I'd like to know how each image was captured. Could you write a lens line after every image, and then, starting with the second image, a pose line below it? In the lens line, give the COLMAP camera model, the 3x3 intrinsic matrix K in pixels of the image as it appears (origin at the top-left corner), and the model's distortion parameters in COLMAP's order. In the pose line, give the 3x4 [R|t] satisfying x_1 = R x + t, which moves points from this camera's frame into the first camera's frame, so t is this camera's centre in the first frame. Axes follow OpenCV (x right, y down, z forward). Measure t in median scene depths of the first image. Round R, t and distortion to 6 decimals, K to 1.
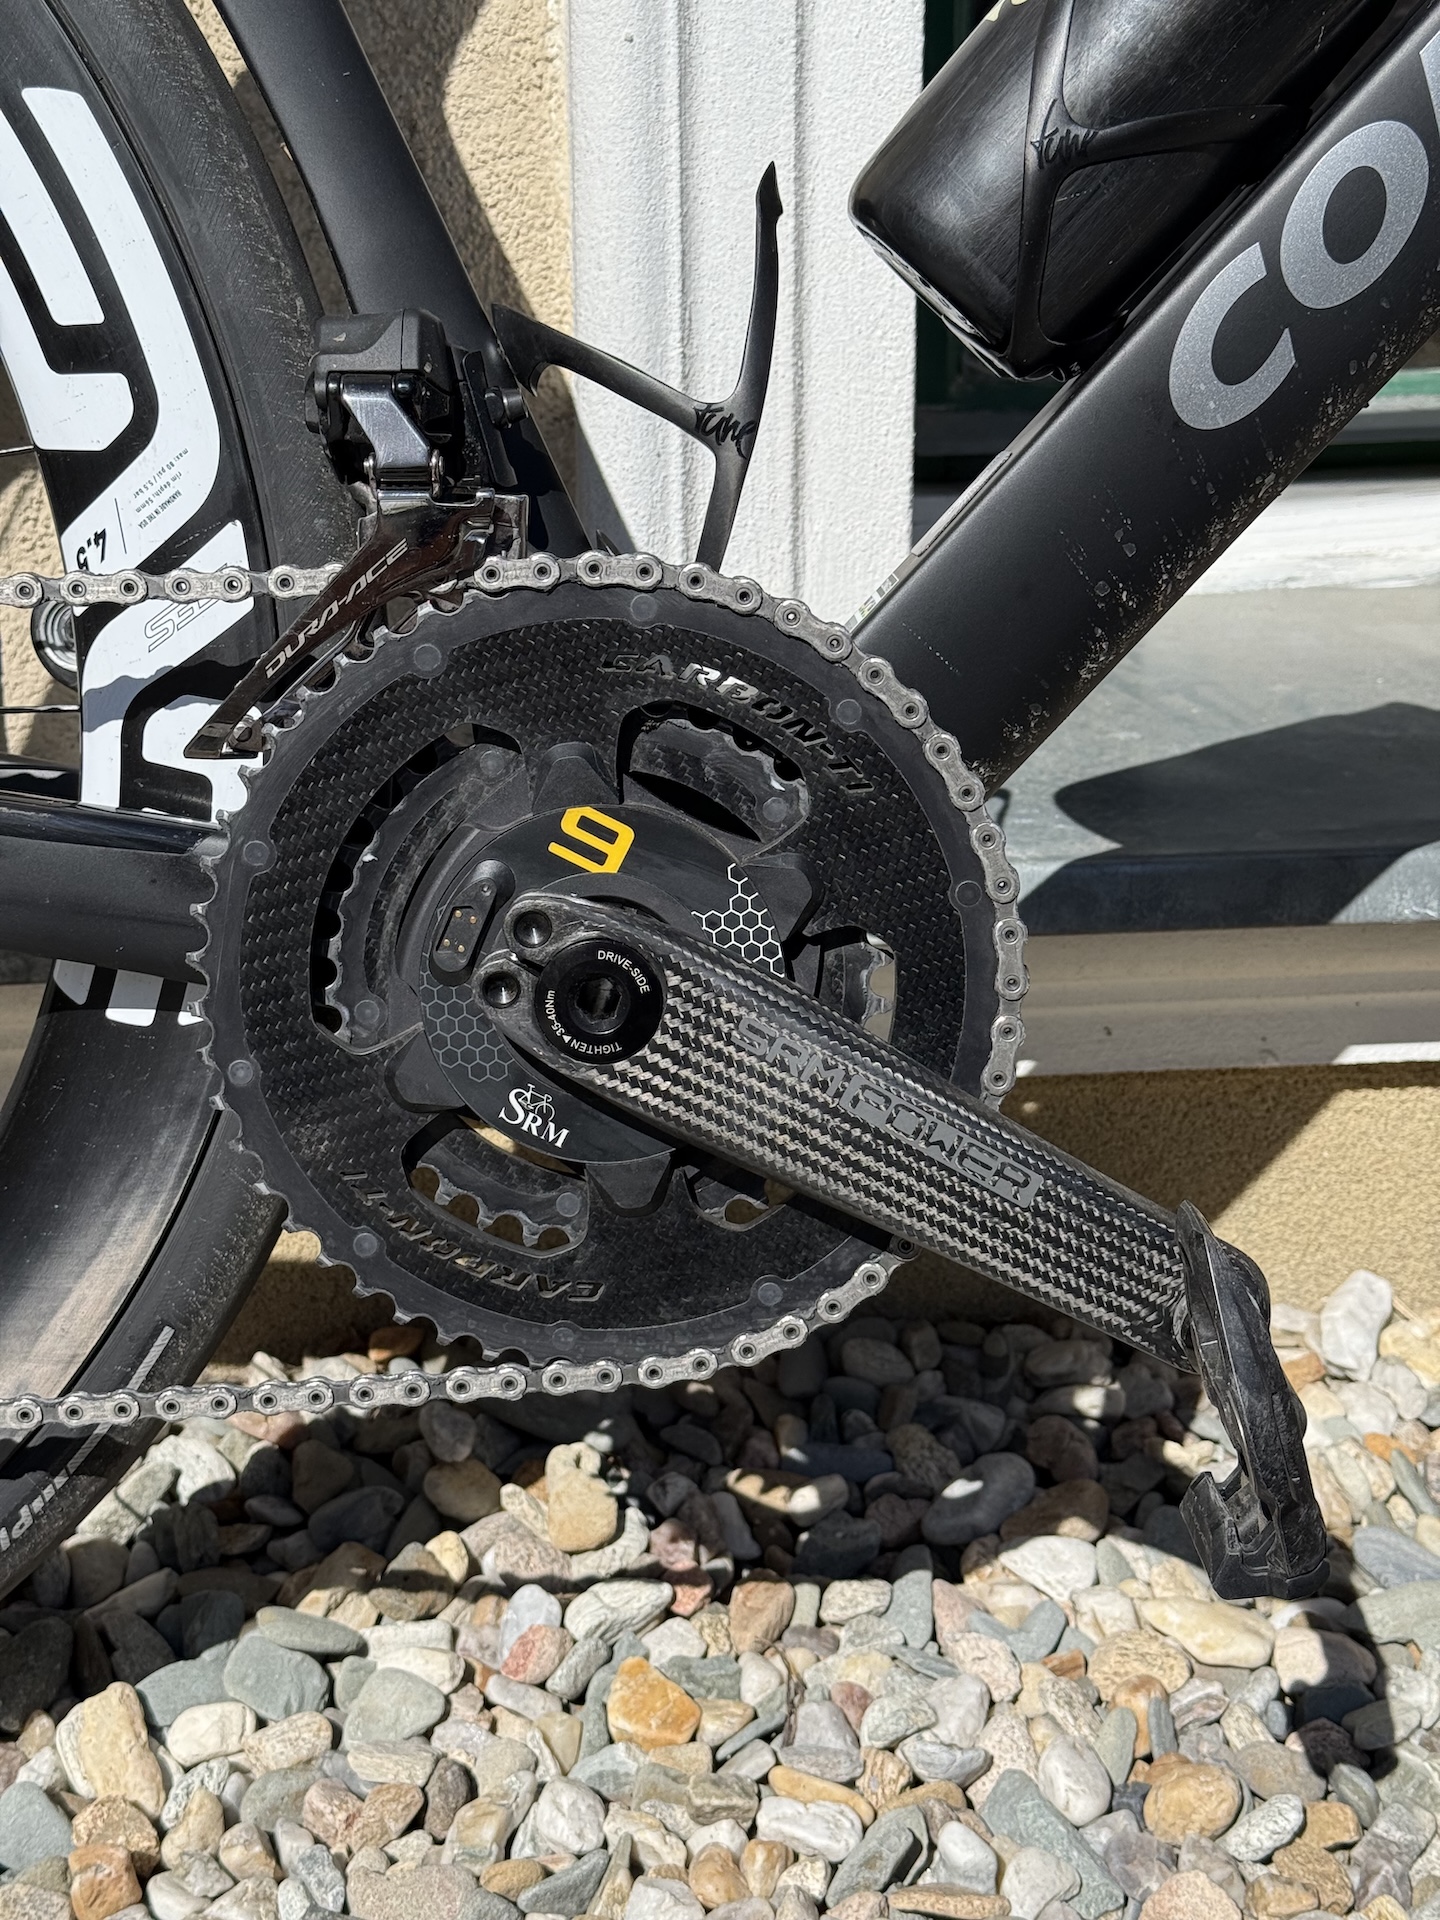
lens RADIAL K [[2792.3, 0, 720.0], [0, 2792.3, 960.0], [0, 0, 1]] dist [0.037155, -0.046240]
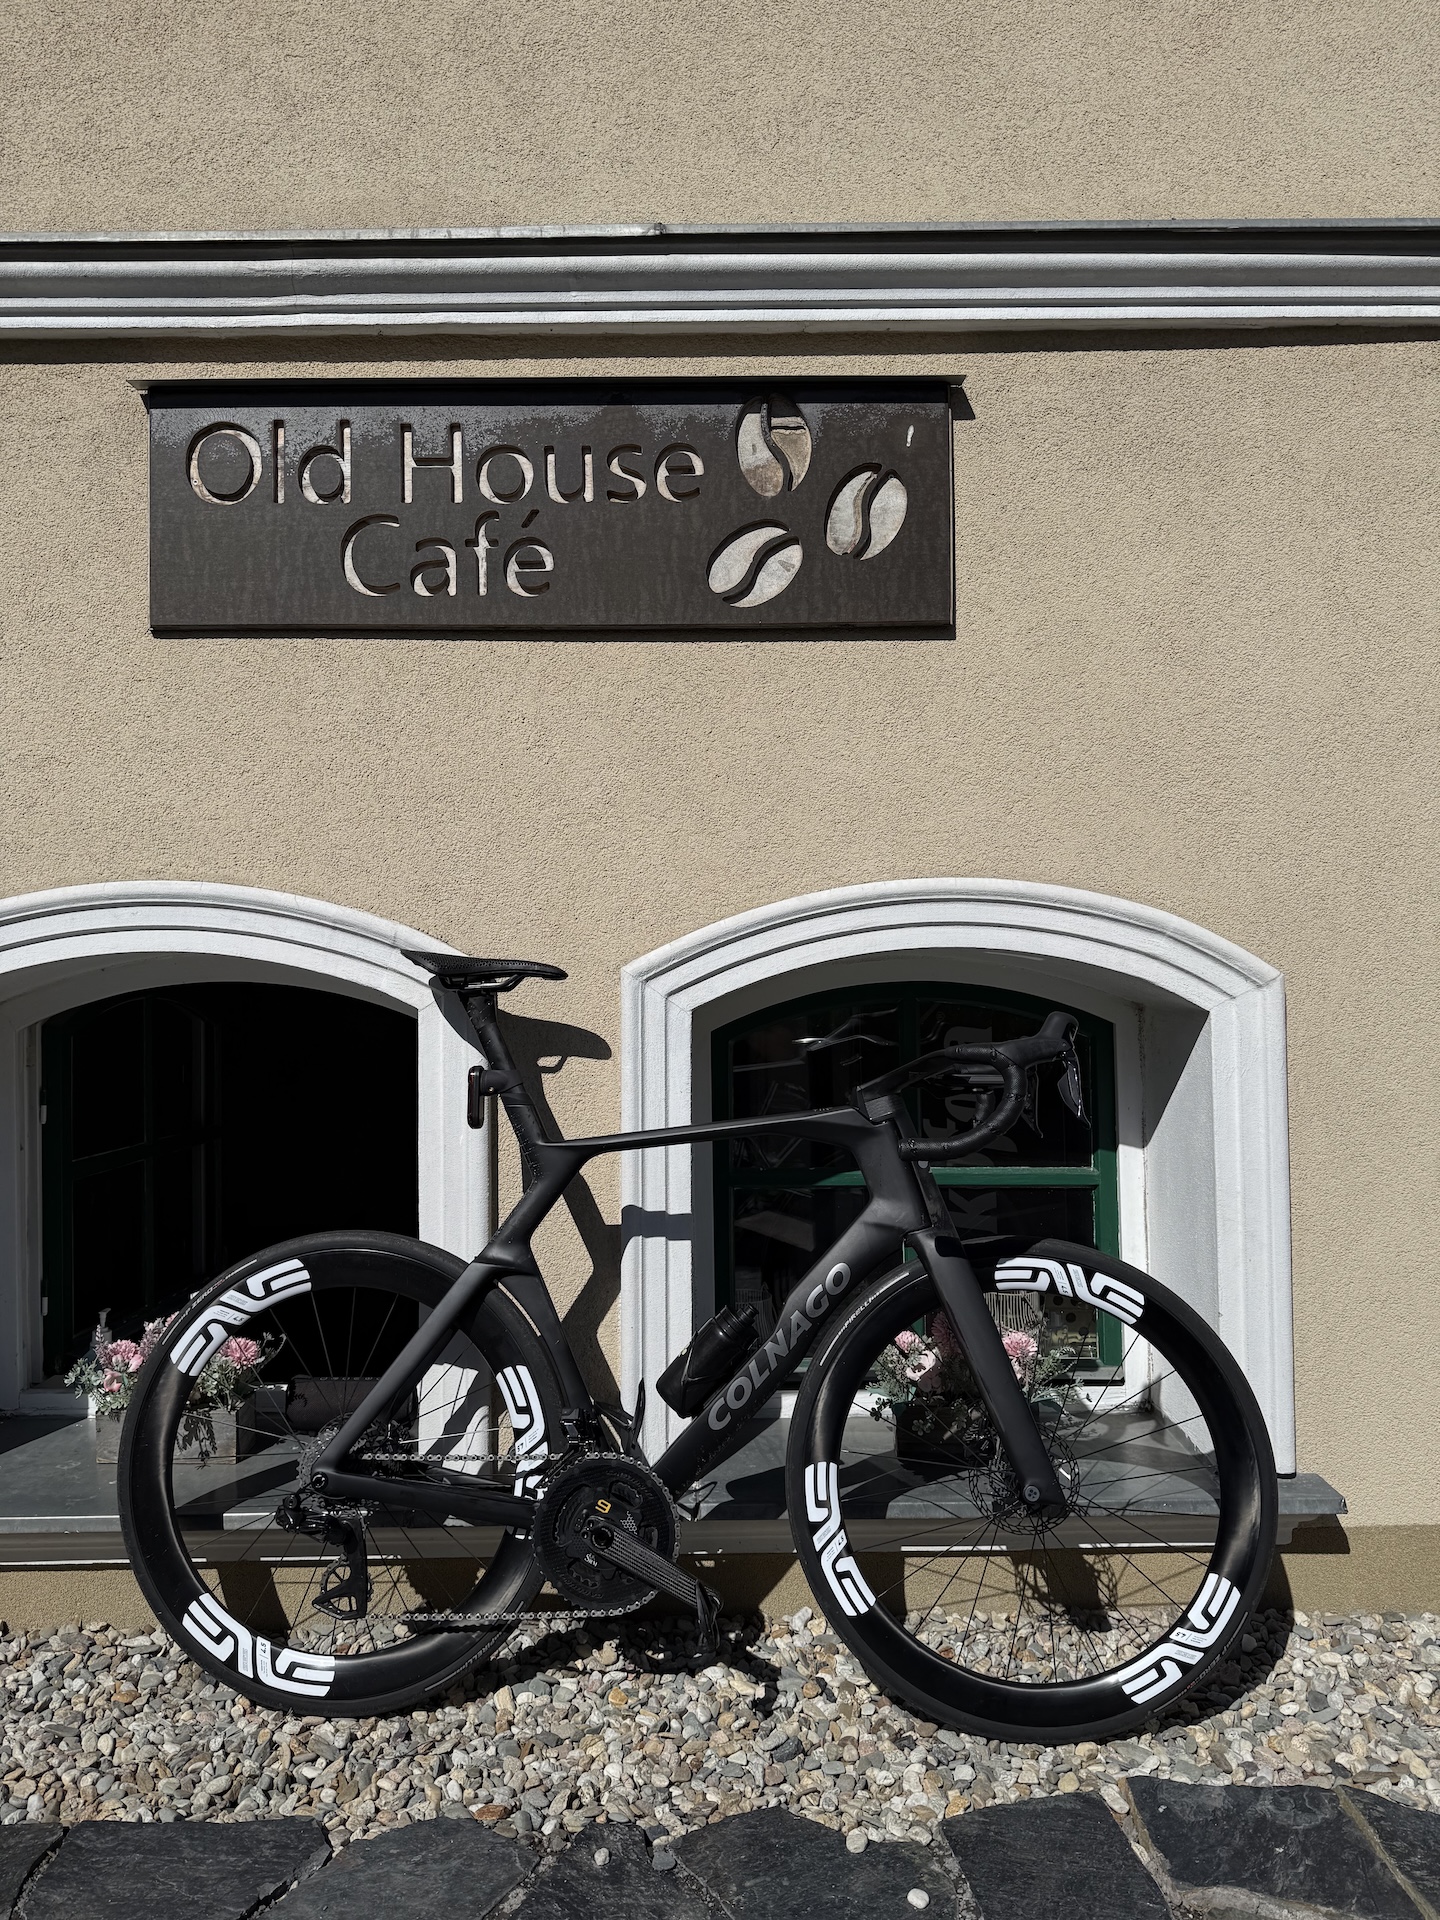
lens RADIAL K [[1400.6, 0, 720.0], [0, 1400.6, 960.0], [0, 0, 1]] dist [0.095748, -0.175692]
pose [[0.997274, -0.002313, -0.073747, 0.345447], [-0.022929, 0.940305, -0.339561, -0.098810], [0.070130, 0.340326, 0.937689, -1.750678]]
